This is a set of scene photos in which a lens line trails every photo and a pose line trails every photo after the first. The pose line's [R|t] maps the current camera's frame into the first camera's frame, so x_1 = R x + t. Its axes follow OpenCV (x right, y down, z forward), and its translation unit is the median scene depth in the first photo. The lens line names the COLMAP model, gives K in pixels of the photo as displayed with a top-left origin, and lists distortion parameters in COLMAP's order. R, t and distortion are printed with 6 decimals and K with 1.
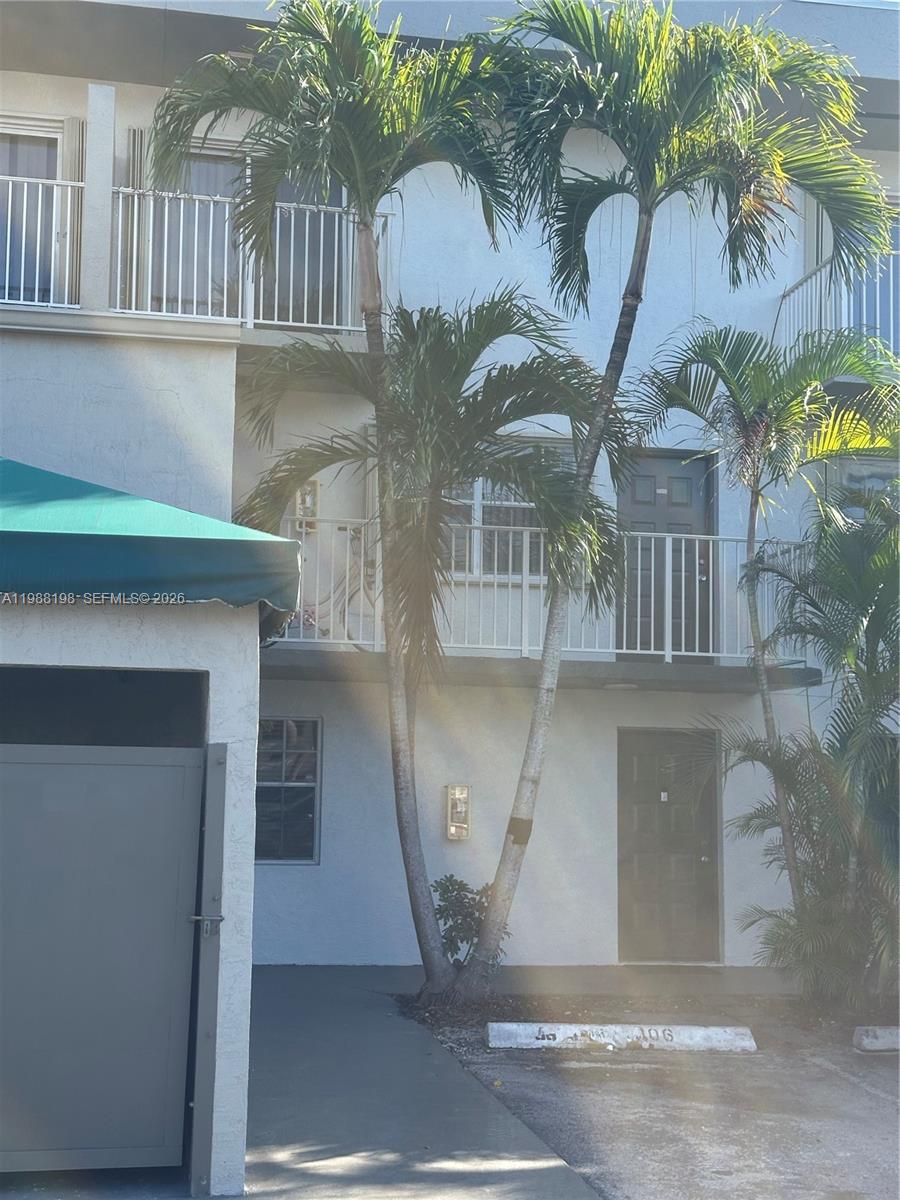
lens RADIAL K [[1658.3, 0, 447.6], [0, 1658.3, 599.2], [0, 0, 1]] dist [0.113991, 0.000000]
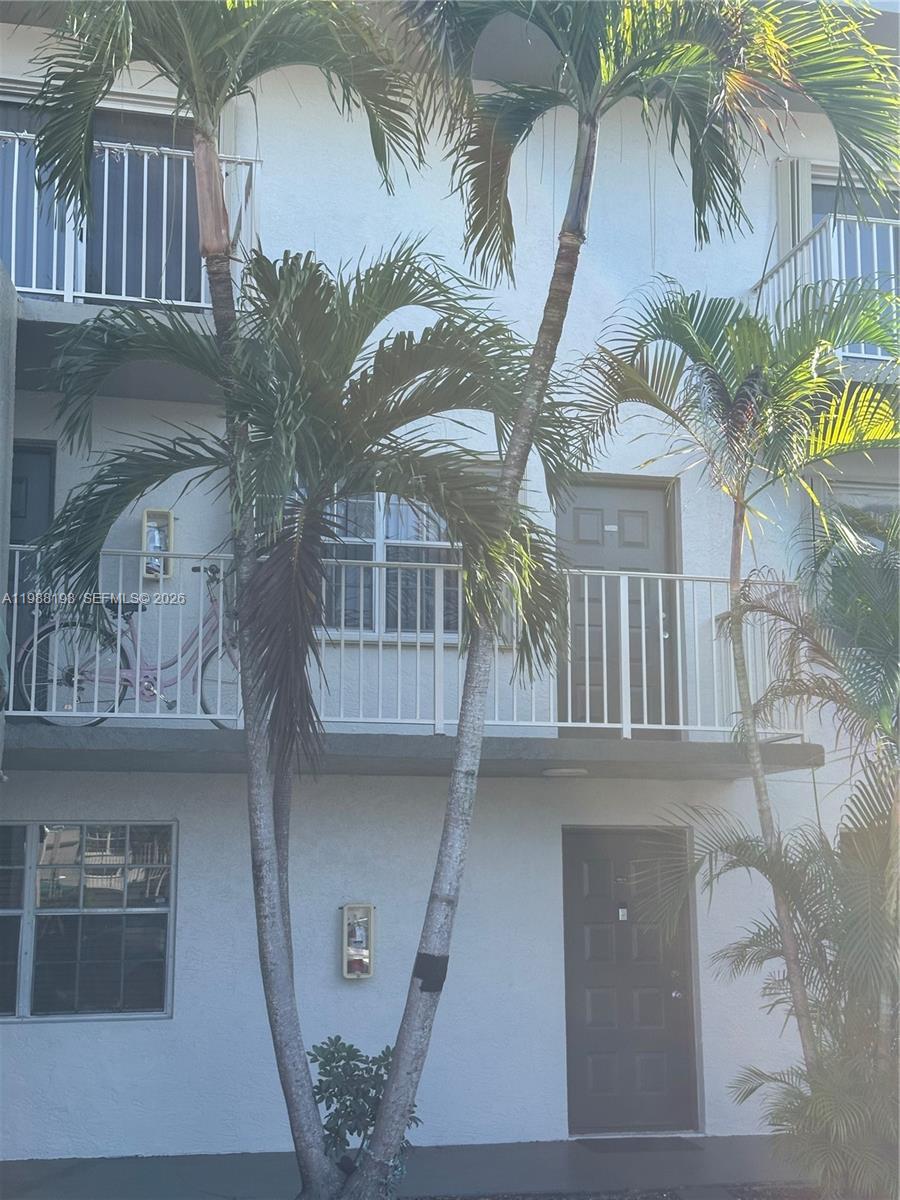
lens RADIAL K [[1658.3, 0, 451.0], [0, 1658.3, 595.7], [0, 0, 1]] dist [0.113991, 0.000000]
pose [[0.999091, -0.012506, 0.040749, 0.023552], [0.015163, 0.997733, -0.065564, 0.023183], [-0.039836, 0.066122, 0.997016, 0.256905]]
